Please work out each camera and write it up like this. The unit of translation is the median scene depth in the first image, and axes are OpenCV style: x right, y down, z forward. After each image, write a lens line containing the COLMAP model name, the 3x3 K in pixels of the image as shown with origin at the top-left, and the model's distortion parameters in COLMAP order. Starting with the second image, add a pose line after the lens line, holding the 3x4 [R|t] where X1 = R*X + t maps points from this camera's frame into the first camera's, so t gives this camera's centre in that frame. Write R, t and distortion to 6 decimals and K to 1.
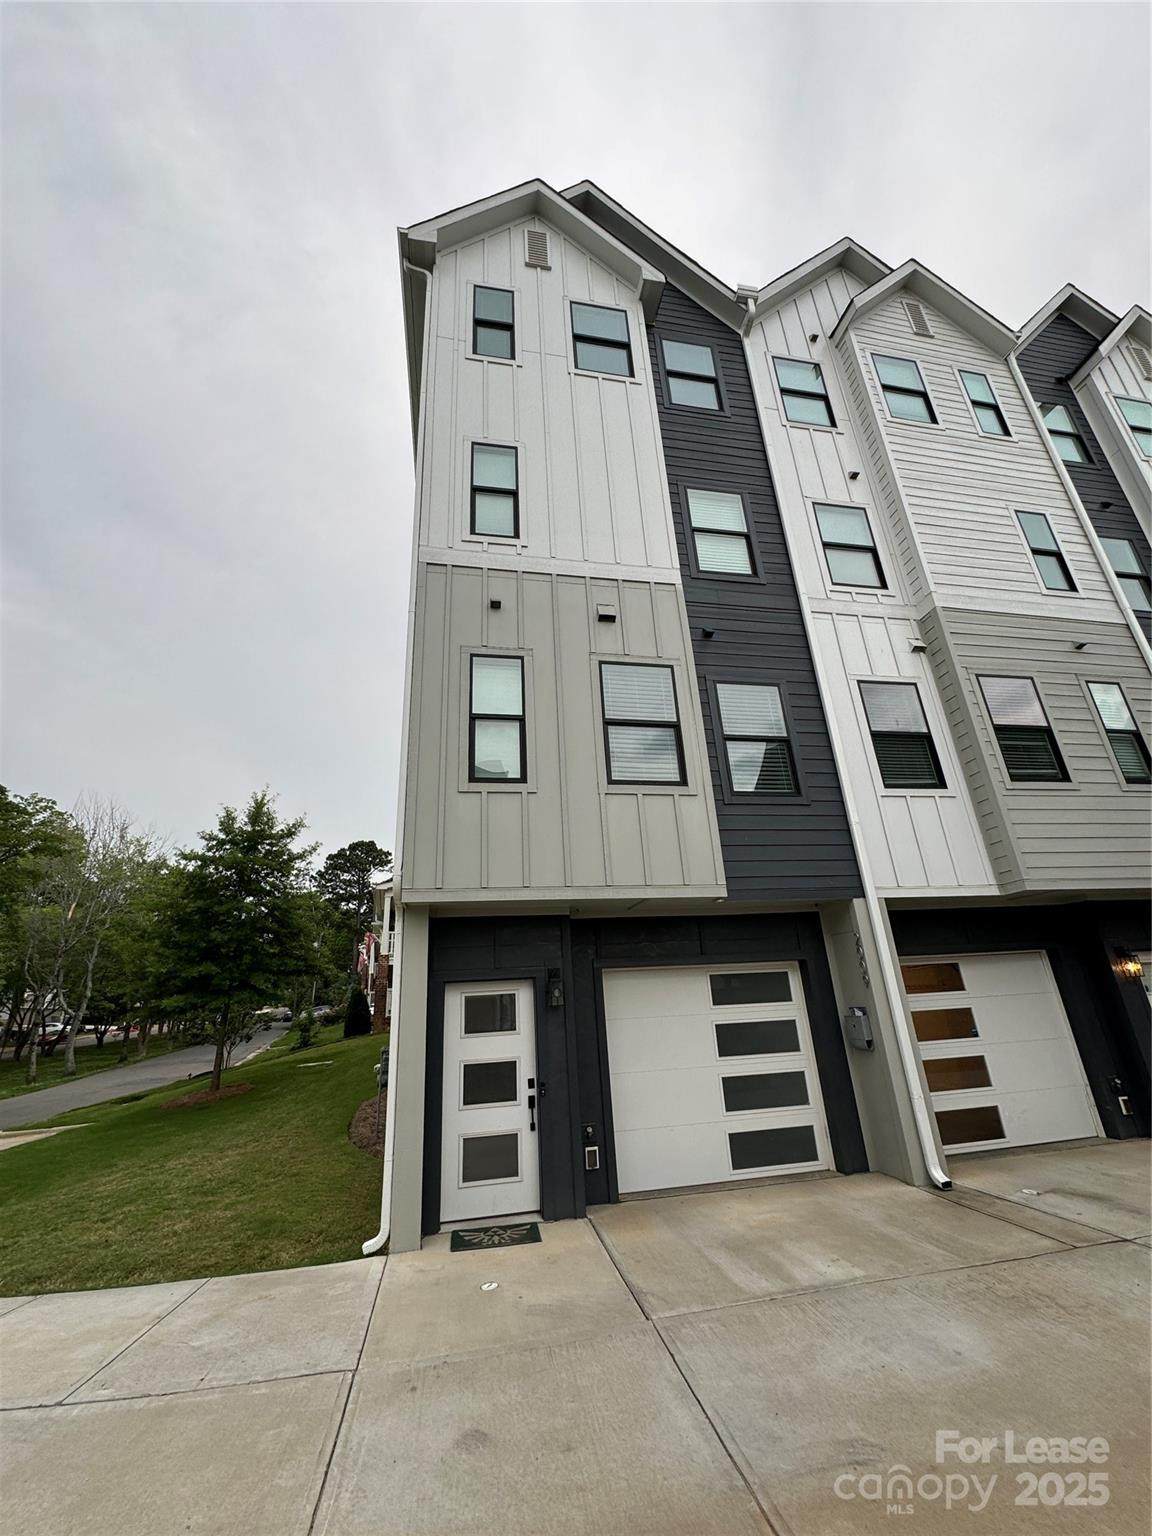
lens RADIAL K [[621.3, 0, 576.0], [0, 621.3, 768.0], [0, 0, 1]] dist [0.000141, 0.000006]
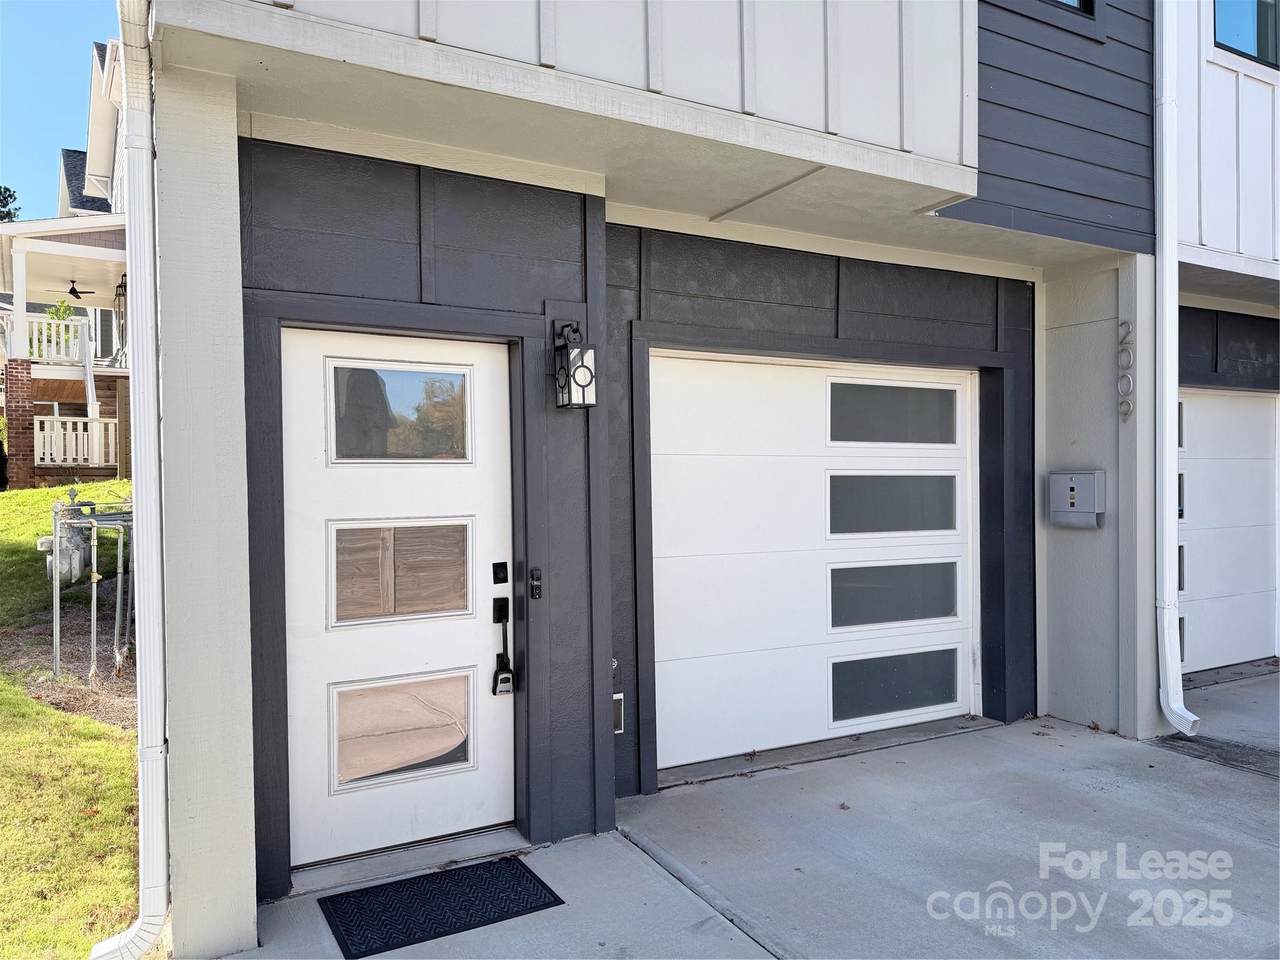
lens RADIAL K [[902.5, 0, 640.0], [0, 902.5, 480.0], [0, 0, 1]] dist [0.028614, -0.000672]
pose [[0.953793, 0.047752, 0.296644, -0.155214], [-0.149515, 0.931803, 0.330738, 0.208987], [-0.260621, -0.359808, 0.895888, 0.403351]]
